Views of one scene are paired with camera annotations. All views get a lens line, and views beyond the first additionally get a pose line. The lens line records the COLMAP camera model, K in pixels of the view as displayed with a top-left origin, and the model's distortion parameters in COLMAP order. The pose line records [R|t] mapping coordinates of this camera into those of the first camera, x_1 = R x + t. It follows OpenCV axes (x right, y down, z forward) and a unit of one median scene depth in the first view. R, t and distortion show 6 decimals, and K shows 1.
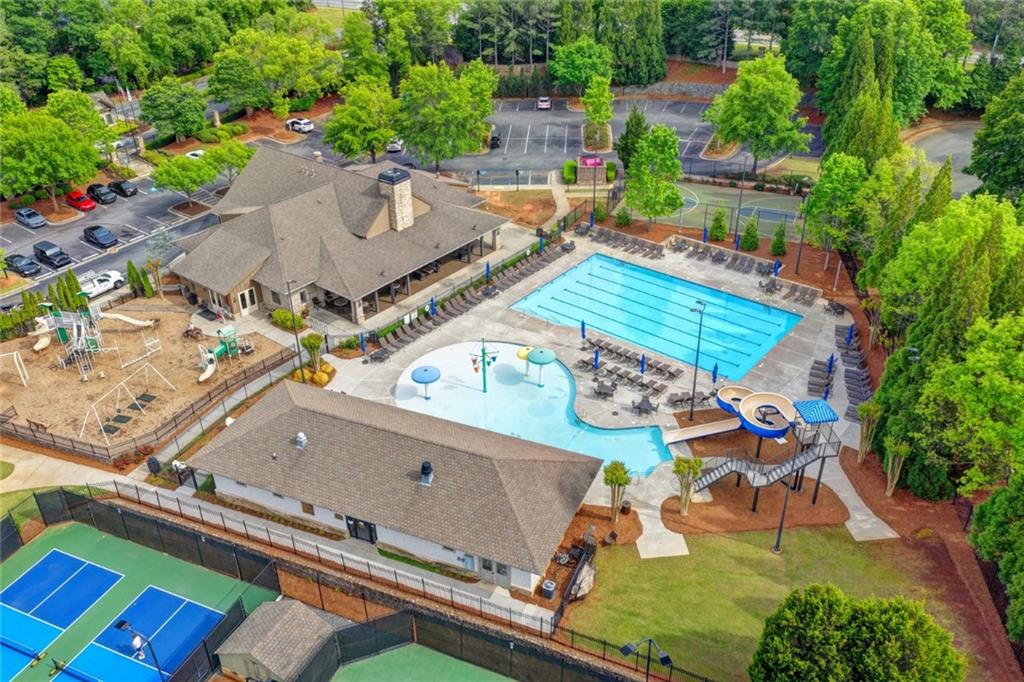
lens RADIAL K [[852.3, 0, 520.4], [0, 852.3, 347.0], [0, 0, 1]] dist [-0.003825, 0.014831]
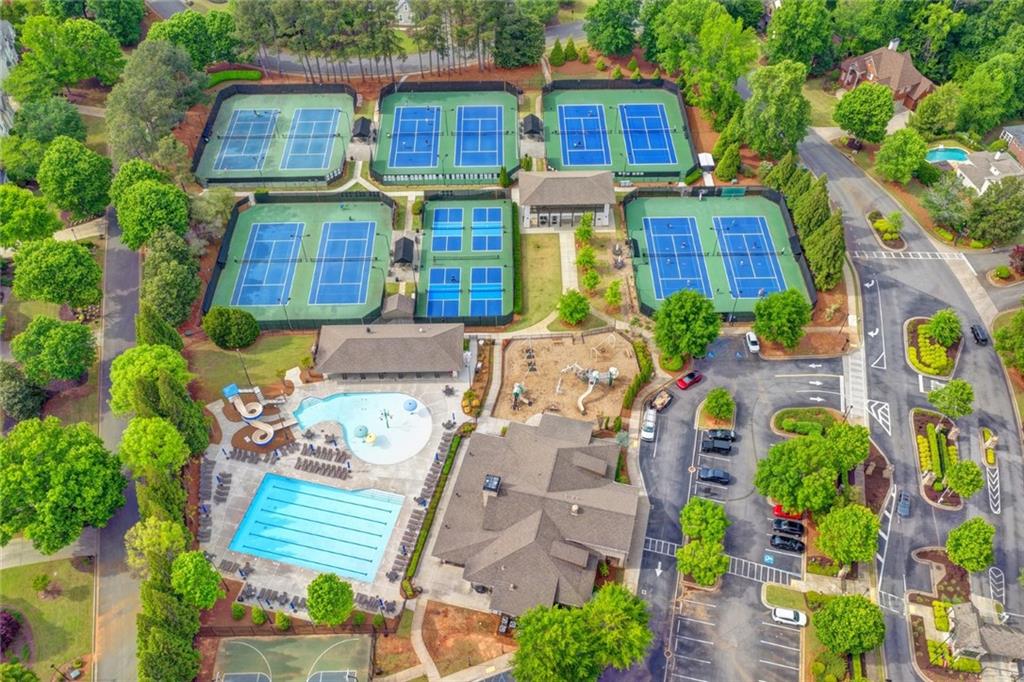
lens RADIAL K [[852.3, 0, 515.4], [0, 852.3, 339.8], [0, 0, 1]] dist [-0.003825, 0.014831]
pose [[-0.912376, 0.318004, -0.257766, 0.134601], [-0.203865, 0.193065, 0.959773, -1.936053], [0.354978, 0.928224, -0.111317, 1.088882]]
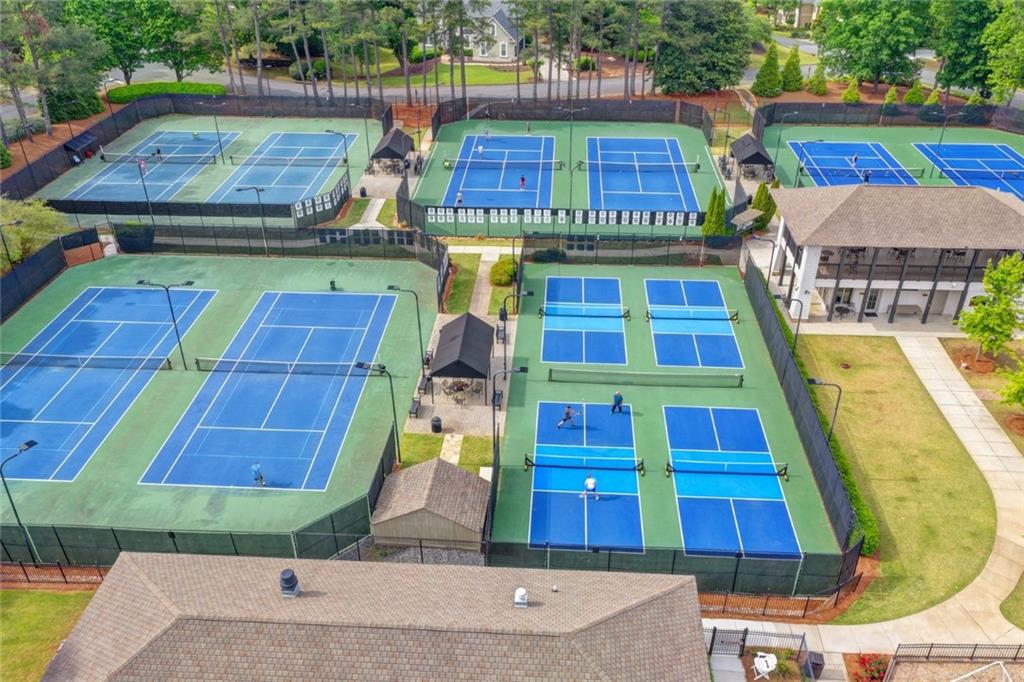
lens RADIAL K [[852.3, 0, 515.3], [0, 852.3, 341.8], [0, 0, 1]] dist [-0.003825, 0.014831]
pose [[-0.941261, 0.189590, -0.279432, -0.089704], [-0.165781, 0.461470, 0.871529, -0.385504], [0.294183, 0.866661, -0.402933, 0.823656]]
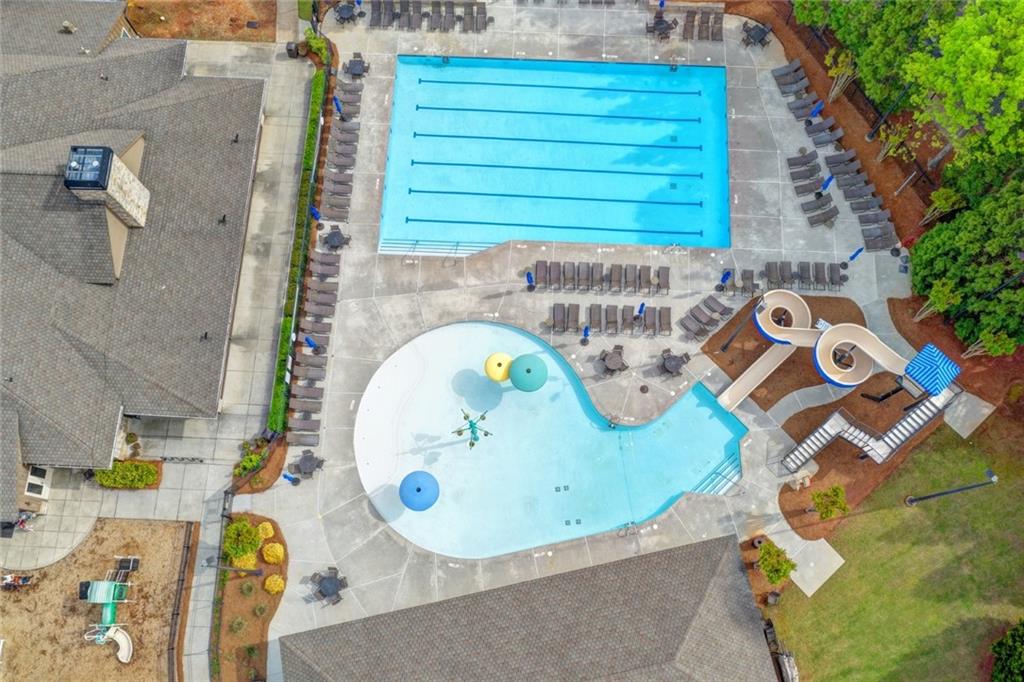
lens RADIAL K [[852.3, 0, 513.8], [0, 852.3, 338.6], [0, 0, 1]] dist [-0.003825, 0.014831]
pose [[0.814722, -0.553017, 0.174355, -0.092679], [0.298863, 0.658159, 0.691019, -0.494074], [-0.496899, -0.510880, 0.701494, 0.475562]]
